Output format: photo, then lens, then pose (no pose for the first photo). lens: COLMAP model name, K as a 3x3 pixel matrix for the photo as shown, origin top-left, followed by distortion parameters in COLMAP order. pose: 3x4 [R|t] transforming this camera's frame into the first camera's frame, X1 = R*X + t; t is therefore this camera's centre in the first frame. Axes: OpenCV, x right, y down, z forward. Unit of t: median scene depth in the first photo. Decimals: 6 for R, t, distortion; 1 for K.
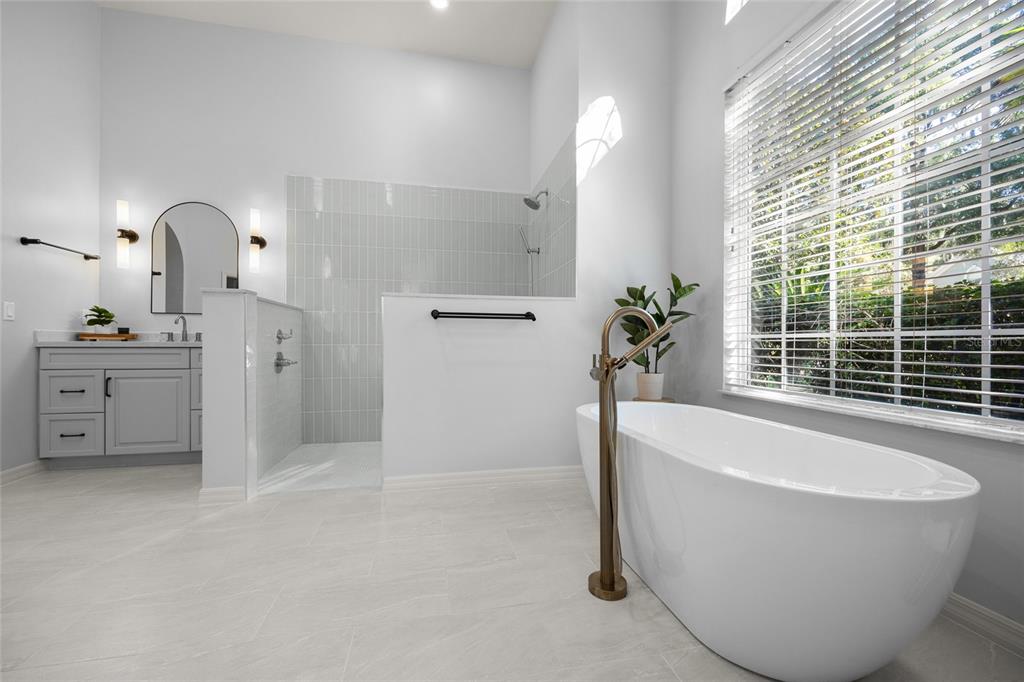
lens RADIAL K [[414.6, 0, 513.2], [0, 414.6, 341.6], [0, 0, 1]] dist [-0.002730, -0.000055]
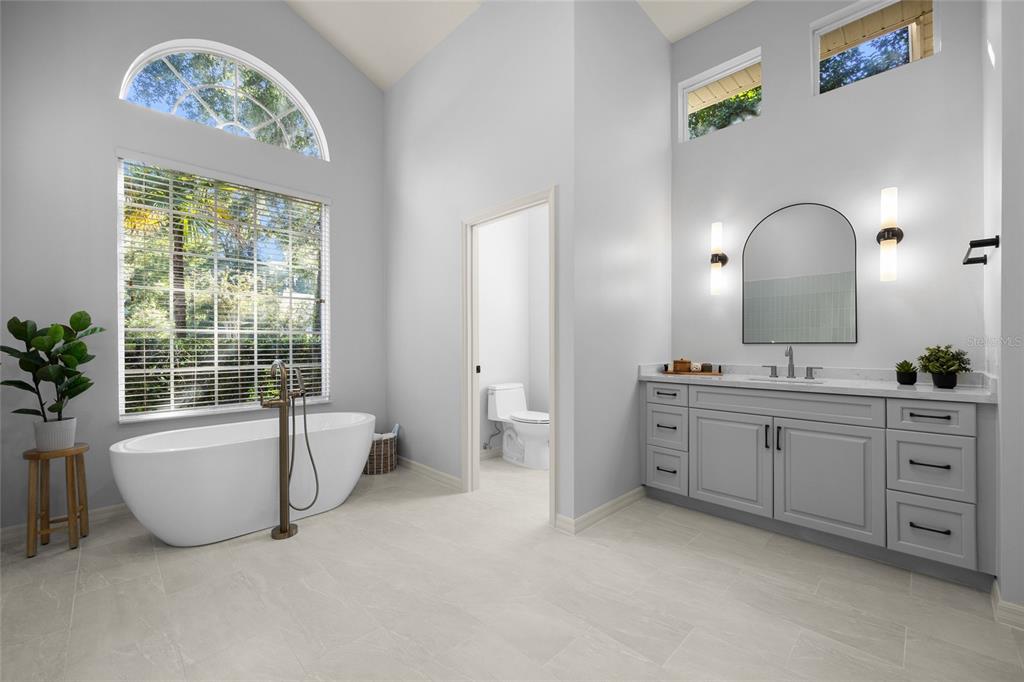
lens RADIAL K [[414.6, 0, 514.2], [0, 414.6, 340.7], [0, 0, 1]] dist [-0.002730, -0.000055]
pose [[-0.535282, -0.000396, 0.844674, -1.273122], [-0.003651, 0.999992, -0.001845, -0.130902], [-0.844666, -0.004072, -0.535279, 0.862858]]
